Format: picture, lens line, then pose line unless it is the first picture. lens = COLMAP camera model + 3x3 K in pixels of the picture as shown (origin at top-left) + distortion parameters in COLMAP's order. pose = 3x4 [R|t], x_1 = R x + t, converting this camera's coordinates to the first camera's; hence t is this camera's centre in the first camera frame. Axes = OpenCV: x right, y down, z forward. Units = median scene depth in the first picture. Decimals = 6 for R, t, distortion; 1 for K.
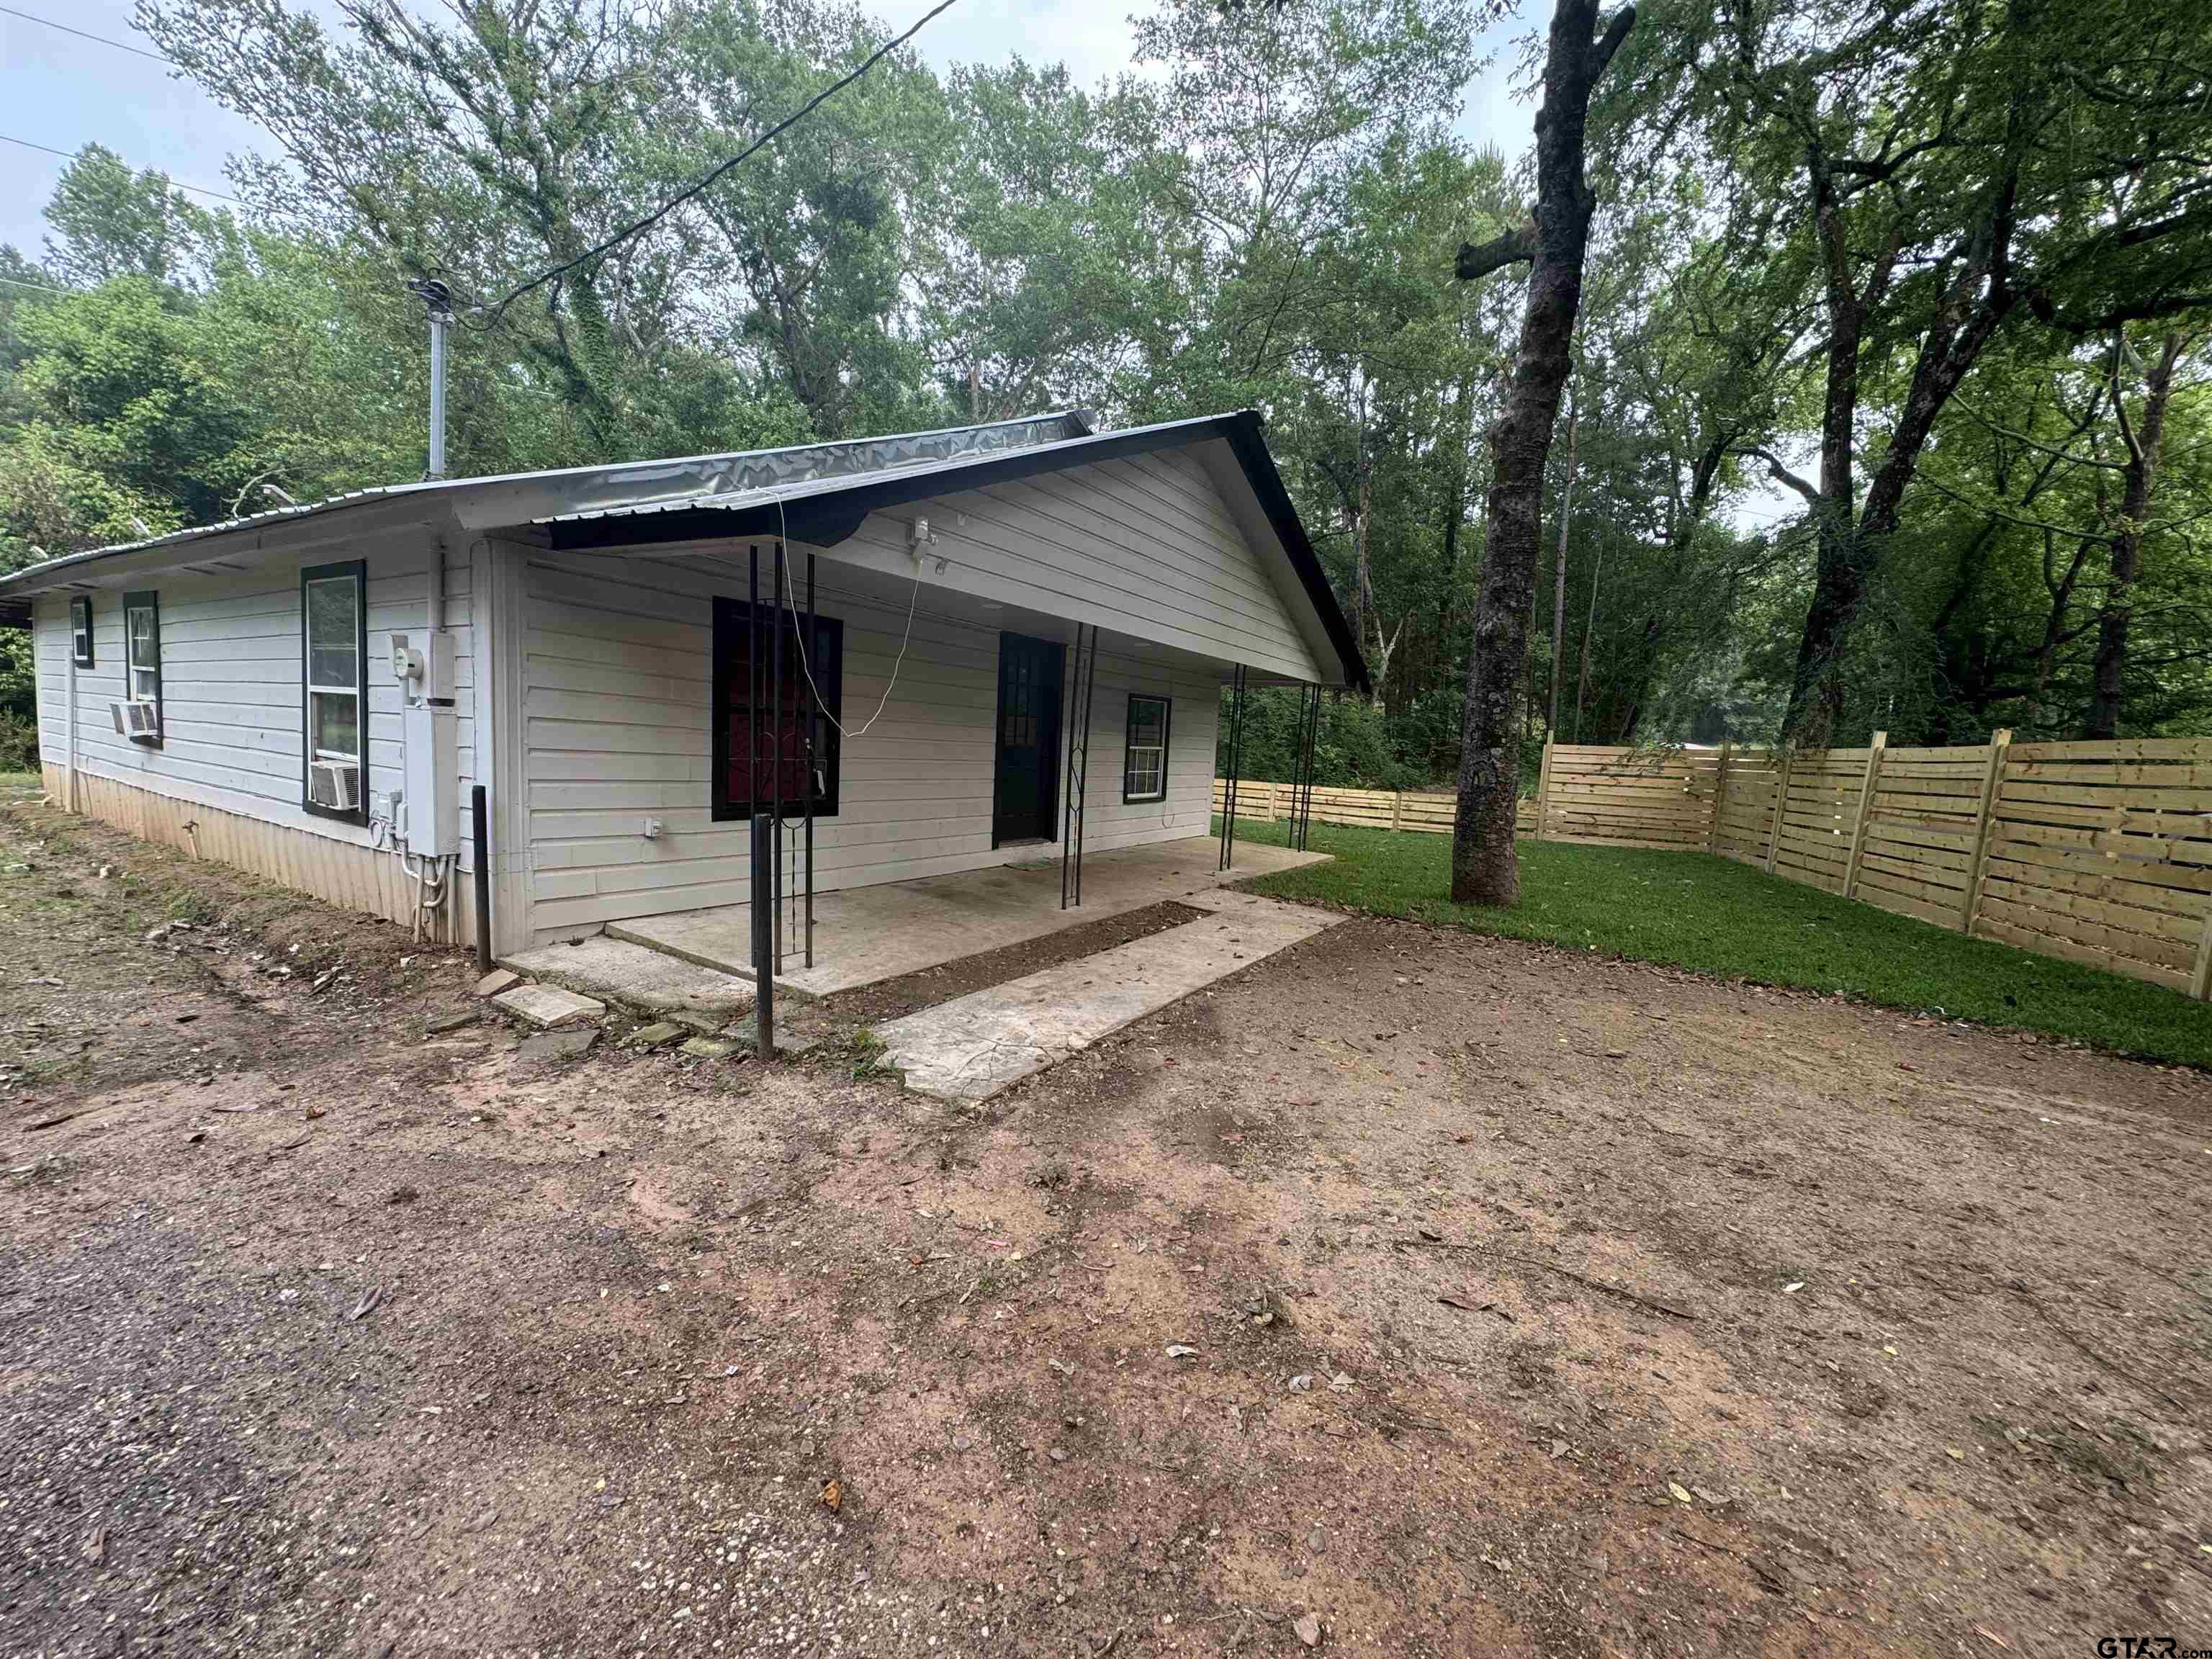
lens RADIAL K [[880.7, 0, 1104.7], [0, 880.7, 828.0], [0, 0, 1]] dist [-0.003342, 0.000827]
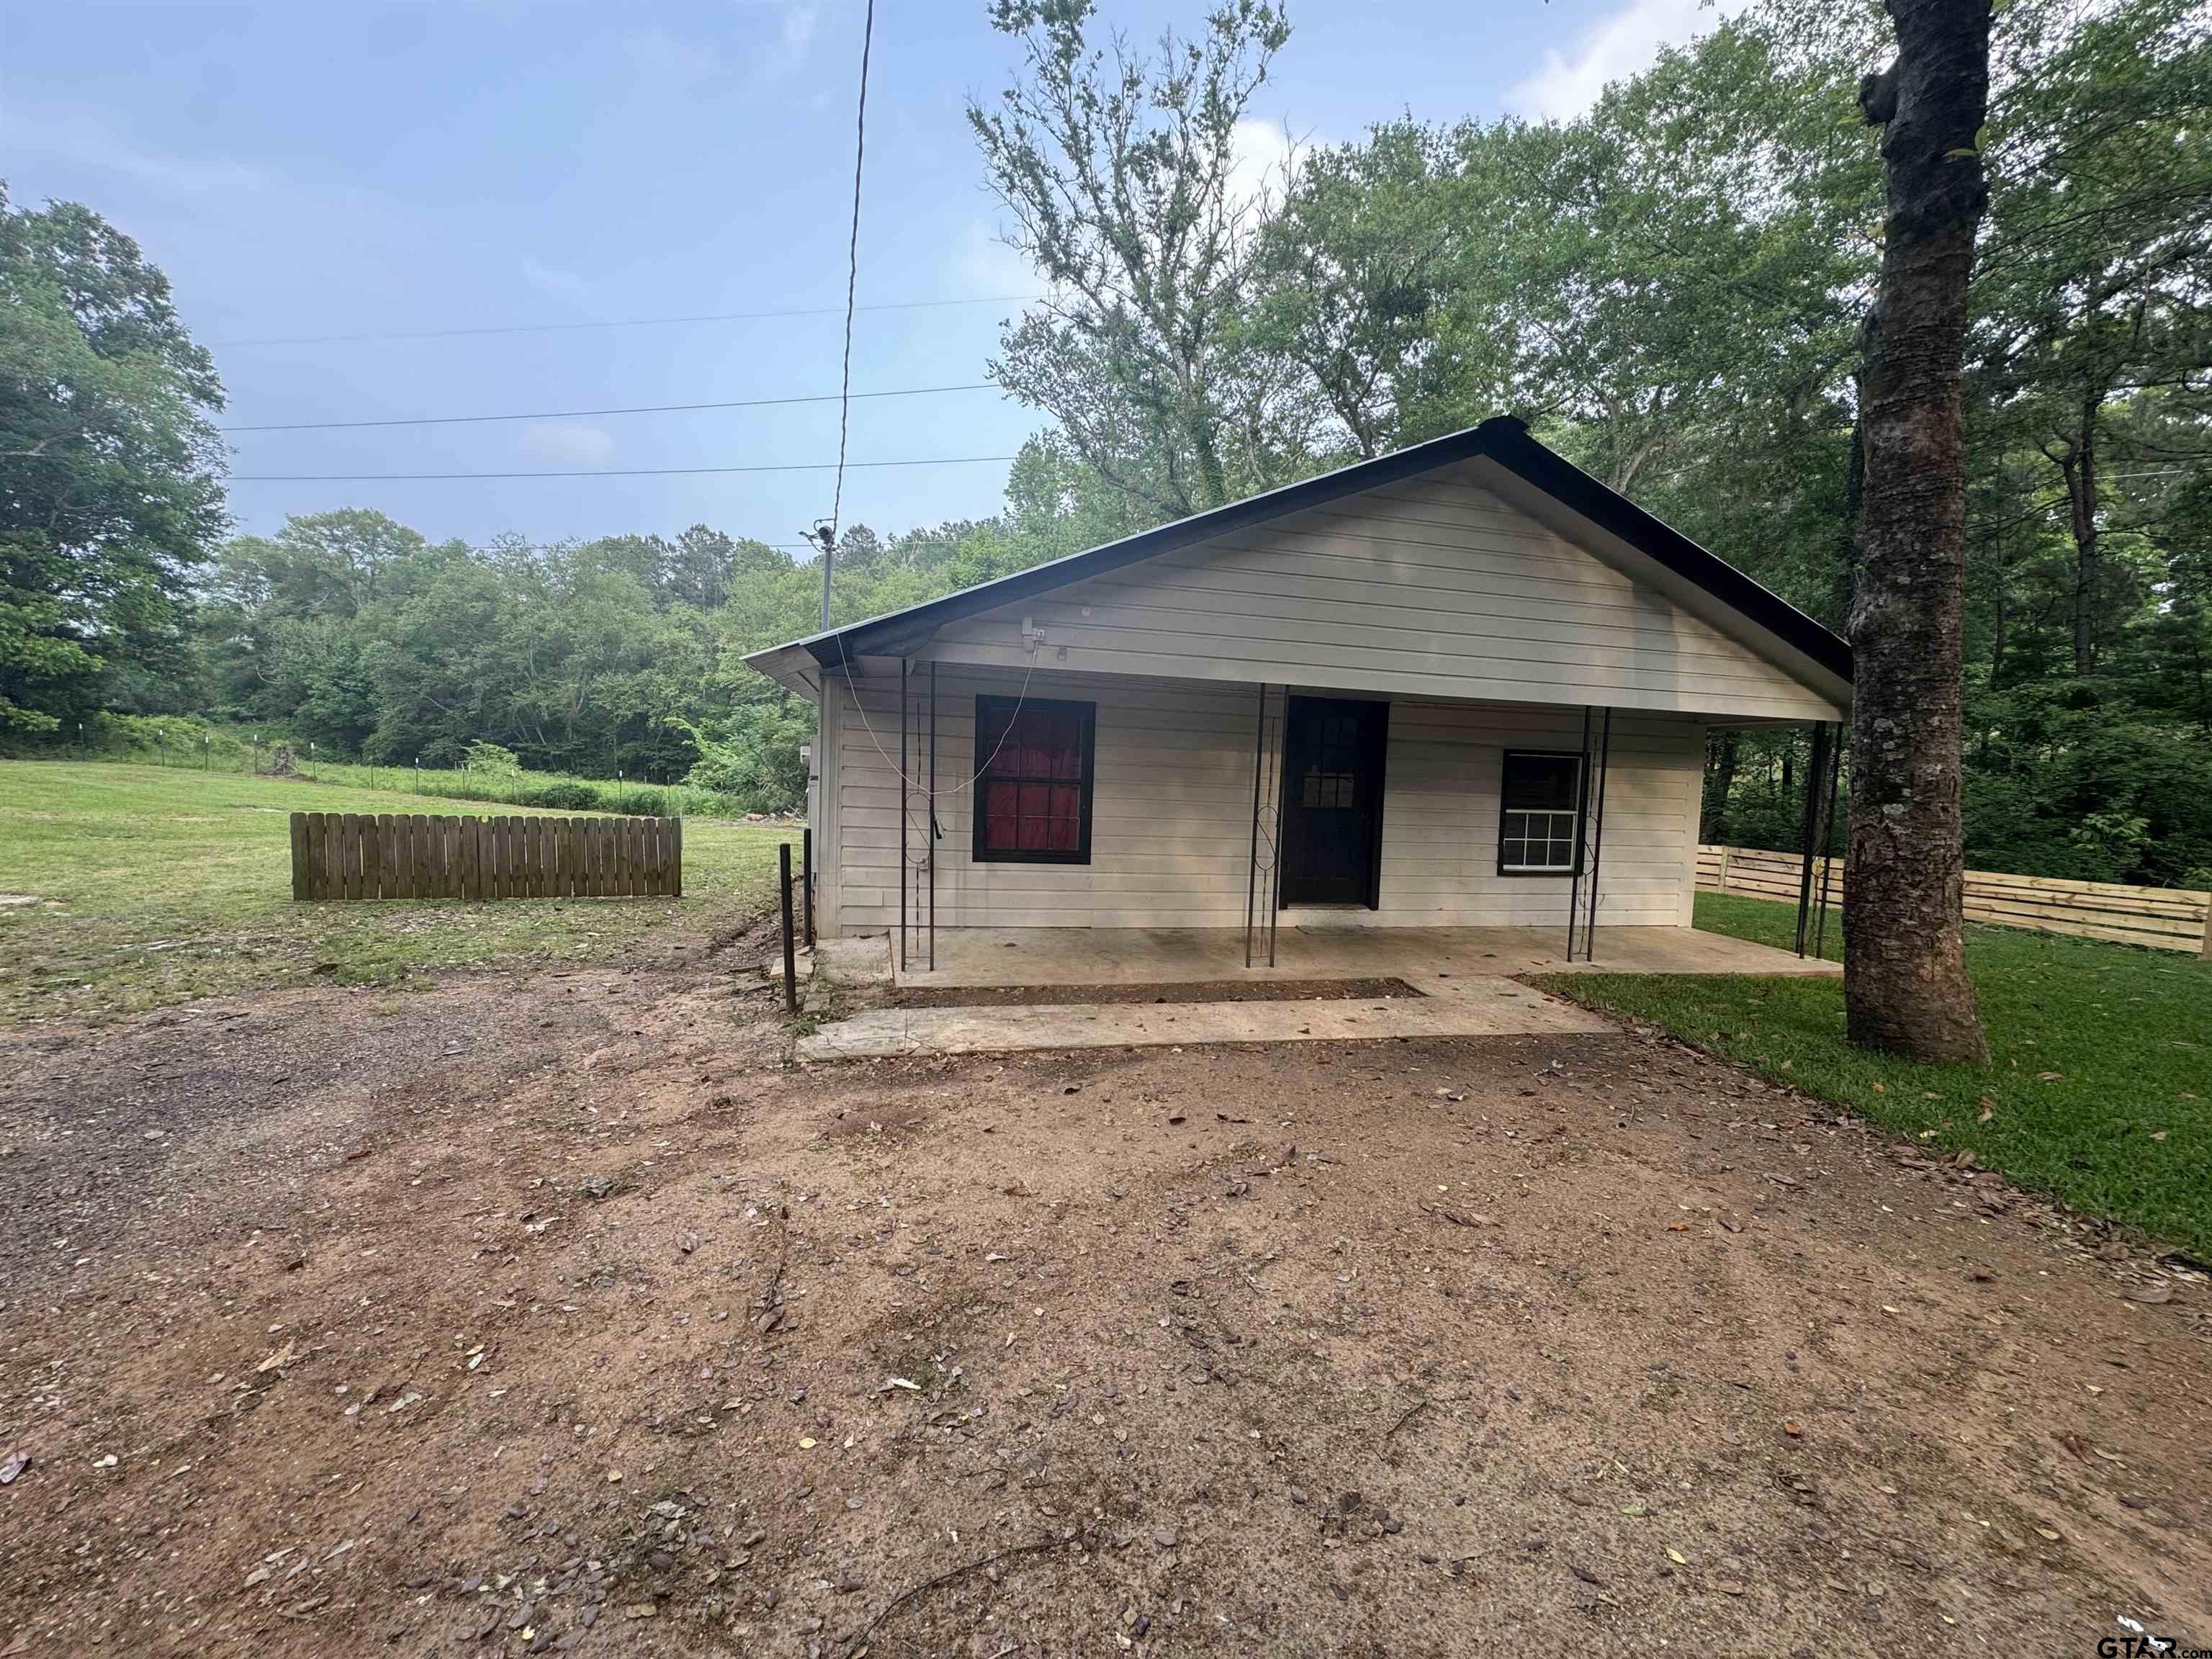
lens RADIAL K [[880.7, 0, 1102.4], [0, 880.7, 826.4], [0, 0, 1]] dist [-0.003342, 0.000827]
pose [[0.708710, 0.008909, -0.705444, 0.439908], [-0.069871, 0.995891, -0.057618, 0.001687], [0.702032, 0.090125, 0.706420, 0.134216]]
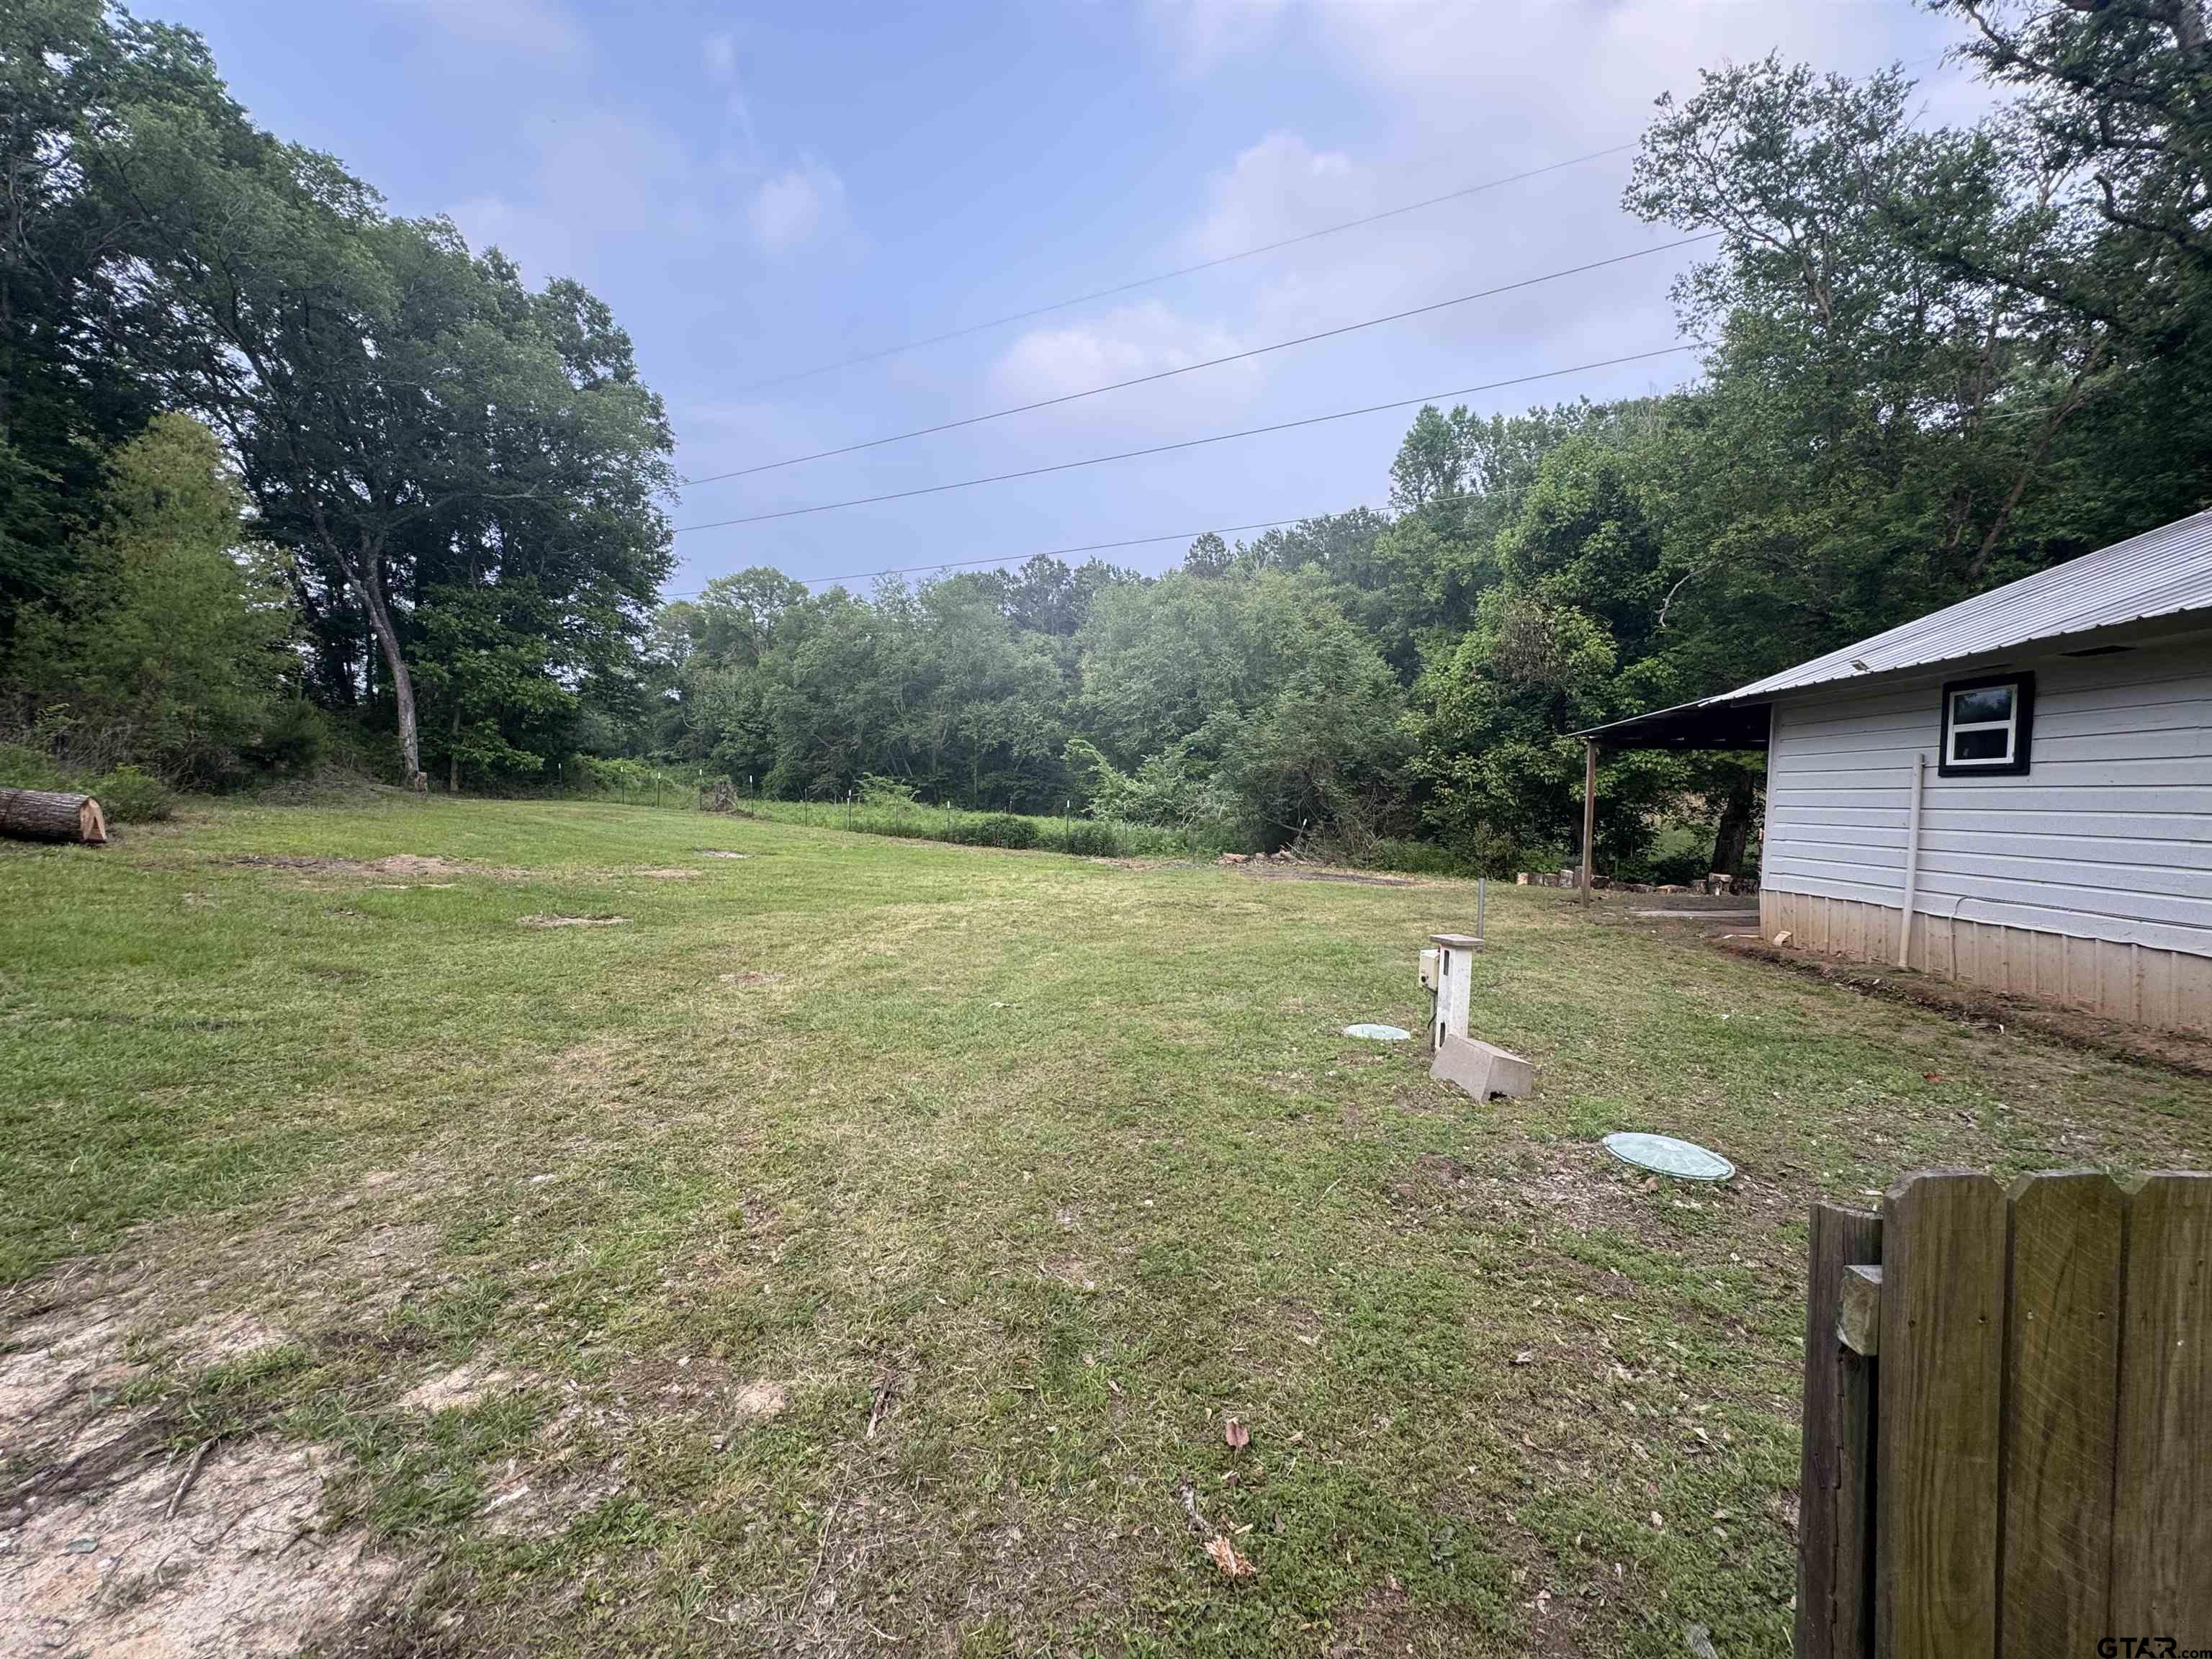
lens RADIAL K [[880.7, 0, 1102.9], [0, 880.7, 827.4], [0, 0, 1]] dist [-0.003342, 0.000827]
pose [[0.459899, -0.015515, -0.887836, -0.953813], [-0.085042, 0.994482, -0.061430, -0.038358], [0.883890, 0.103755, 0.456042, 0.043385]]
